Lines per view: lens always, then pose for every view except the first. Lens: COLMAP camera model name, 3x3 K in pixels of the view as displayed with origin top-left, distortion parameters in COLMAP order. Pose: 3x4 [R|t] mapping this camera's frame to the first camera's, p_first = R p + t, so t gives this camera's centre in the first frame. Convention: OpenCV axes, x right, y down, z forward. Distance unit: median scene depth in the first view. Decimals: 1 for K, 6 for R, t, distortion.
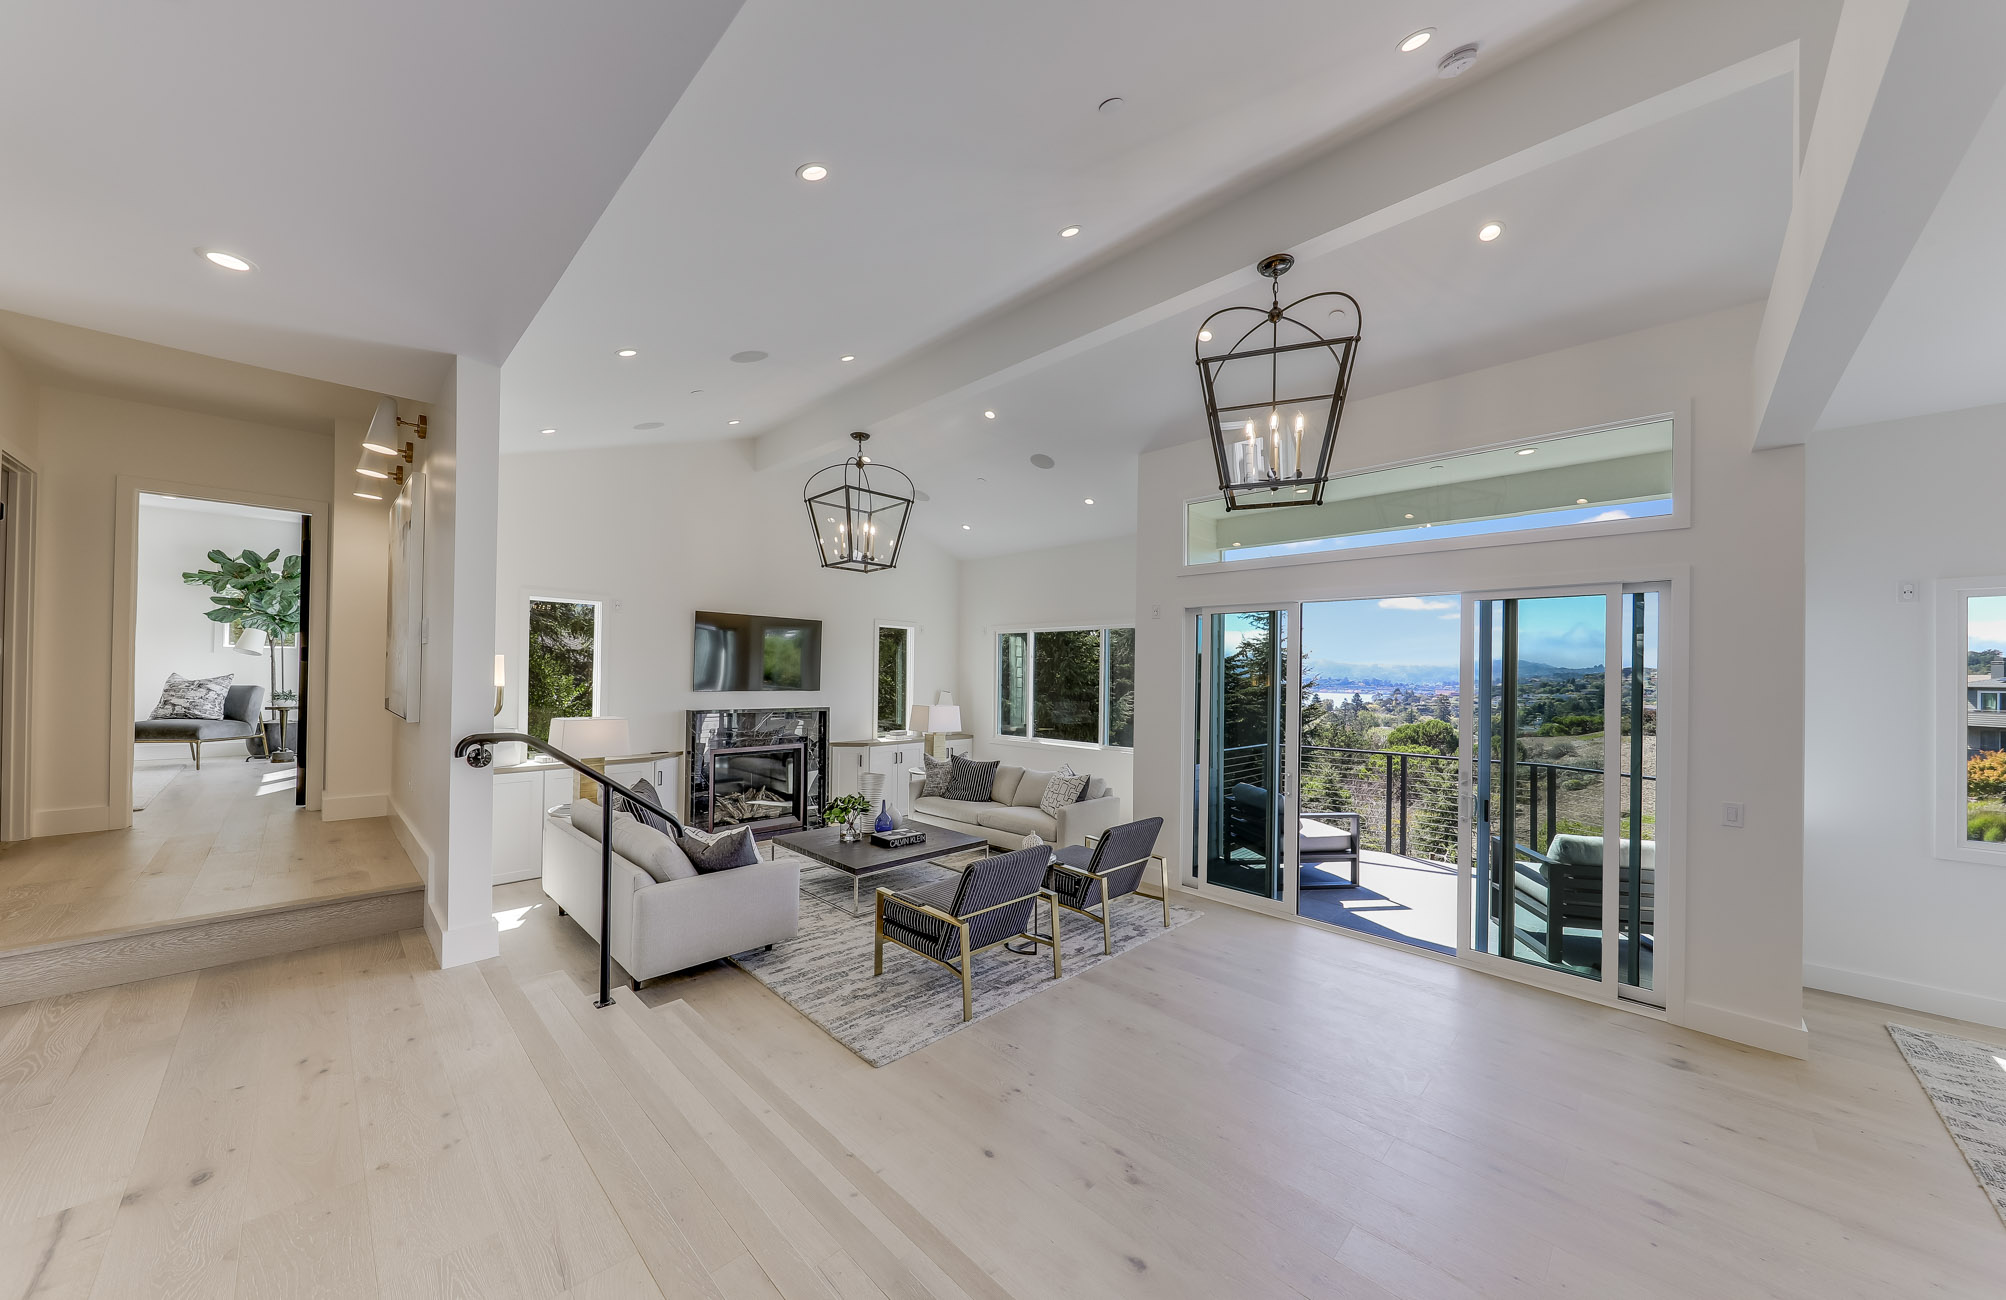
lens RADIAL K [[683.7, 0, 1006.4], [0, 683.7, 670.1], [0, 0, 1]] dist [0.002330, 0.000011]
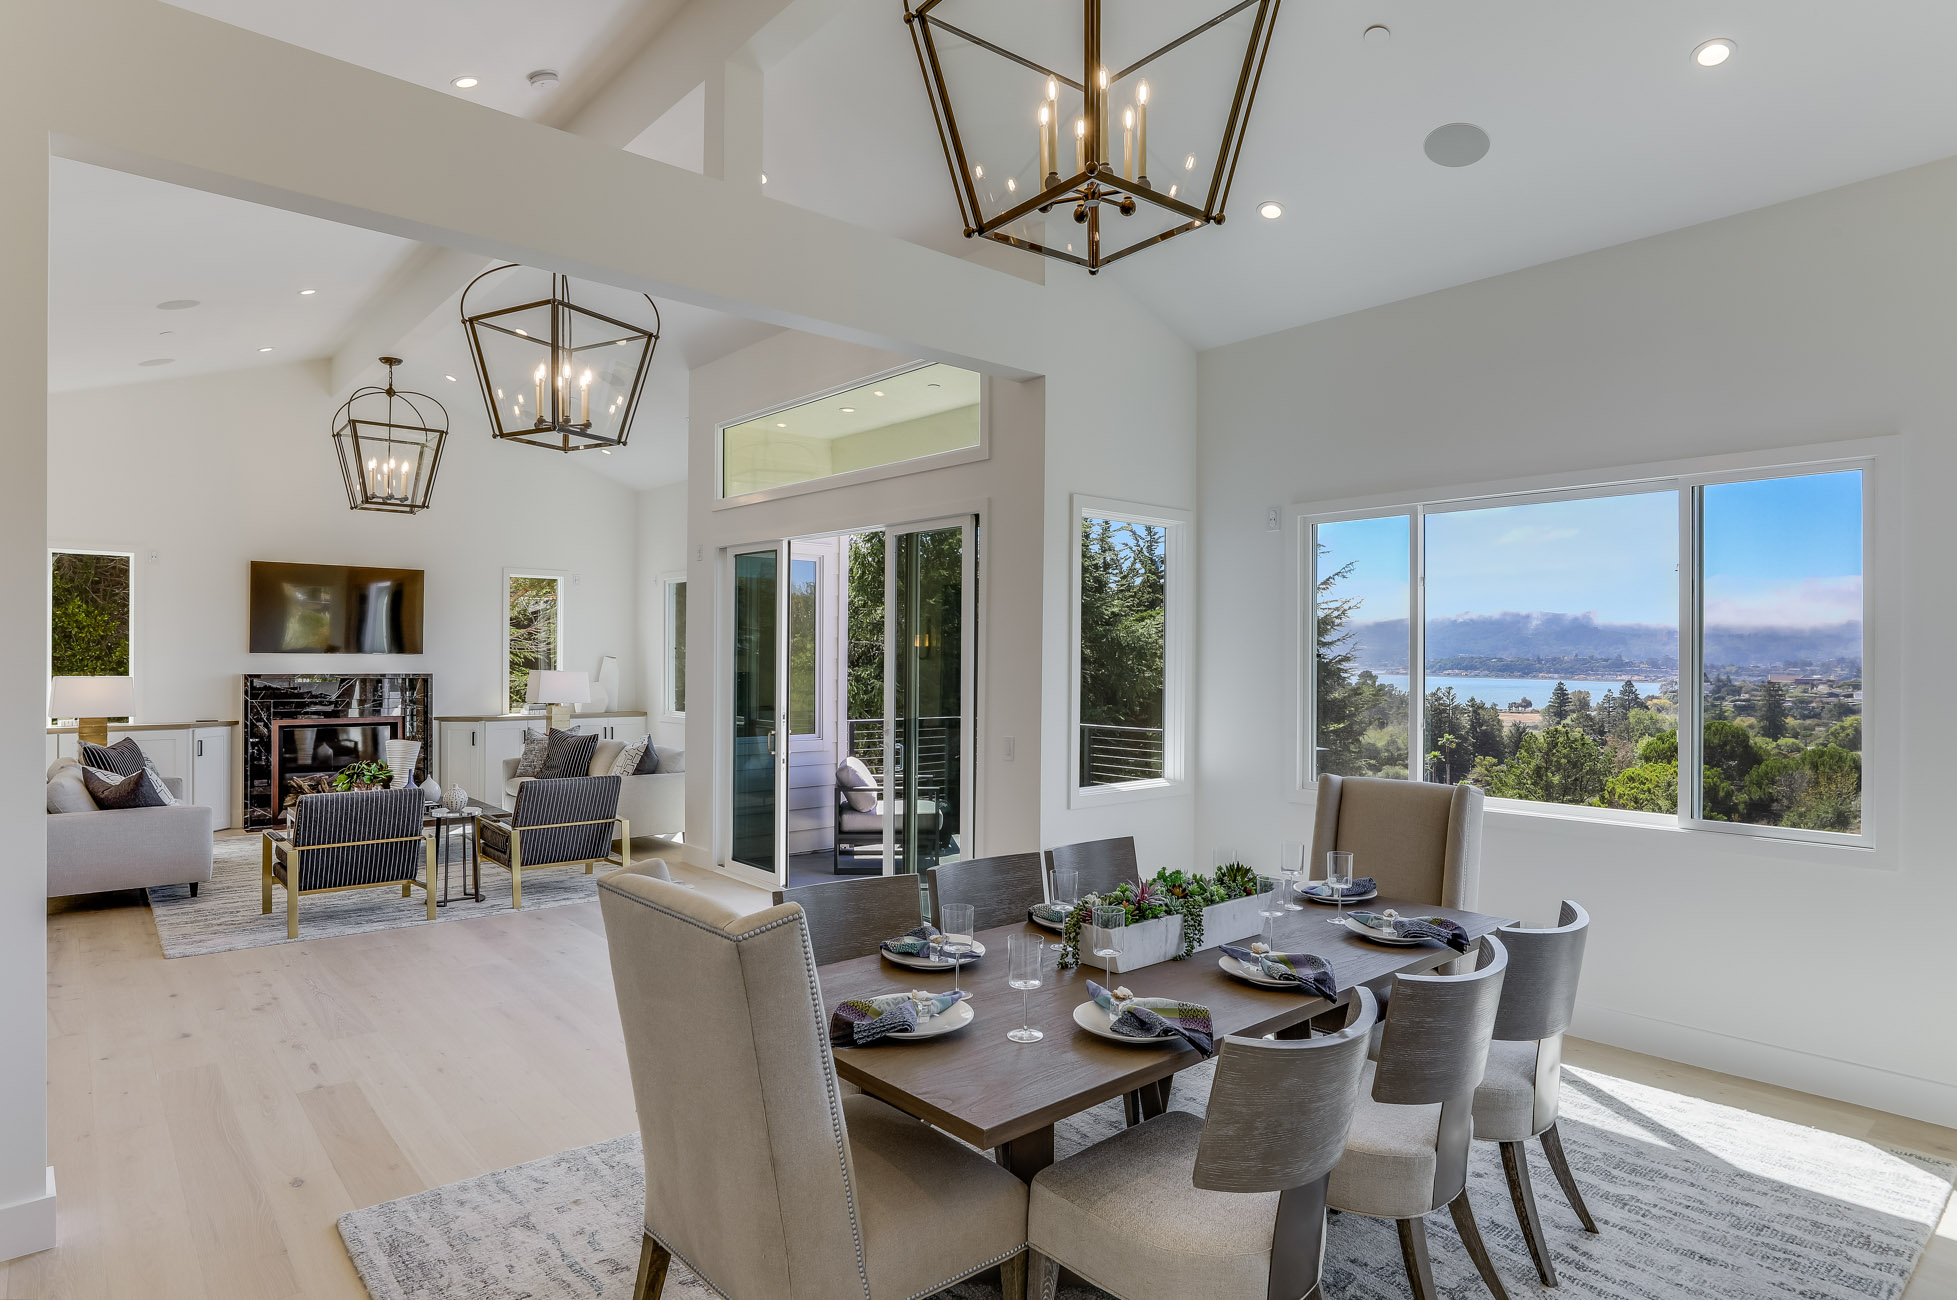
lens RADIAL K [[1103.5, 0, 981.4], [0, 1103.5, 654.1], [0, 0, 1]] dist [-0.012625, 0.003612]
pose [[0.995379, -0.008608, -0.095637, 0.638582], [0.008951, 0.999955, 0.003157, 0.038173], [0.095605, -0.003999, 0.995411, -0.326267]]
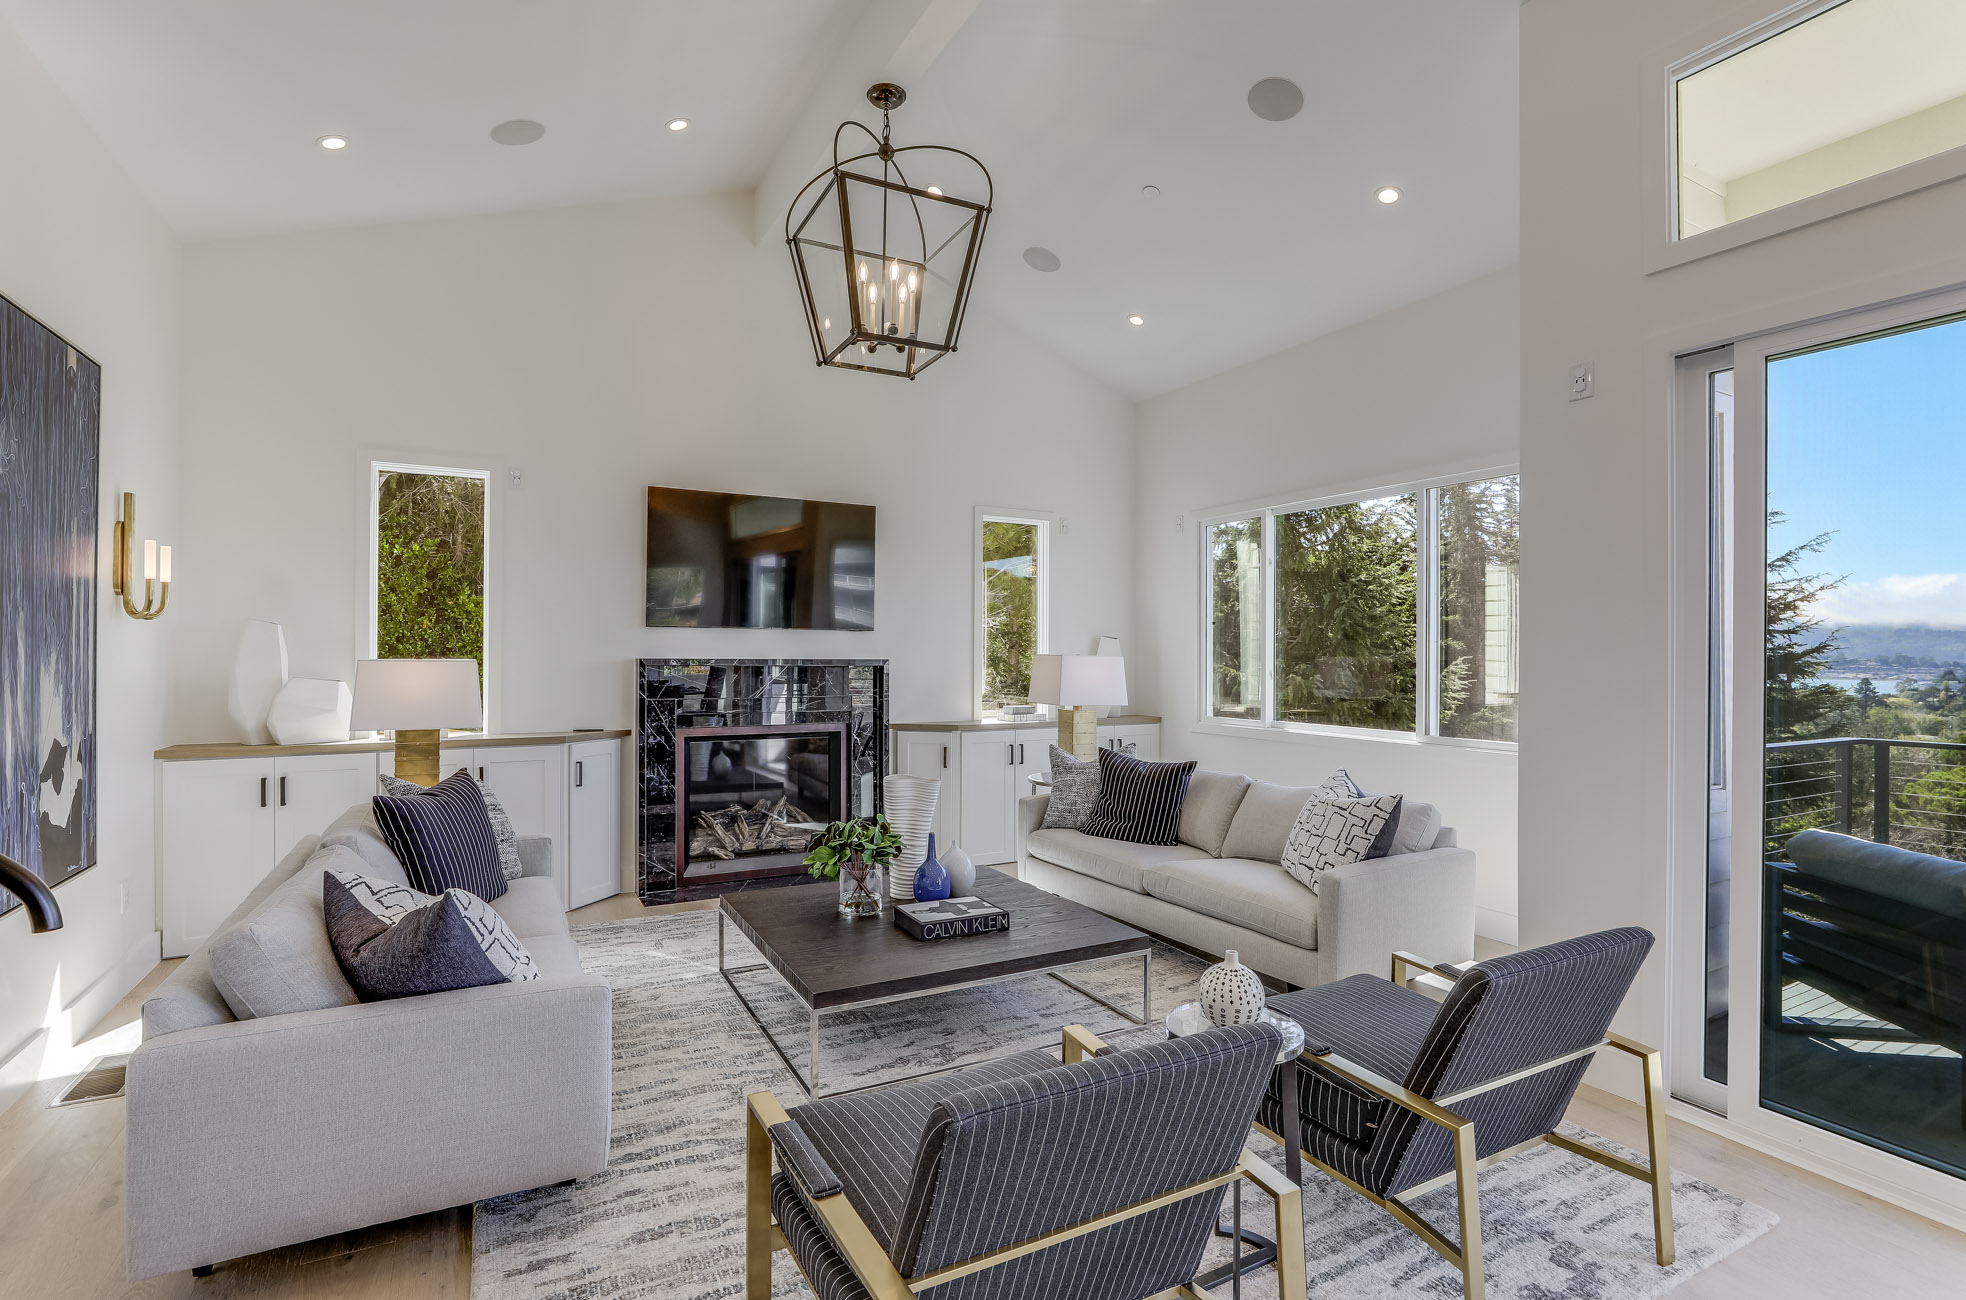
lens RADIAL K [[916.6, 0, 974.7], [0, 916.6, 652.3], [0, 0, 1]] dist [-0.020831, 0.001110]
pose [[0.955142, -0.009907, -0.295983, 0.036082], [0.010207, 0.999948, -0.000531, 0.058664], [0.295973, -0.002514, 0.955193, 0.362111]]
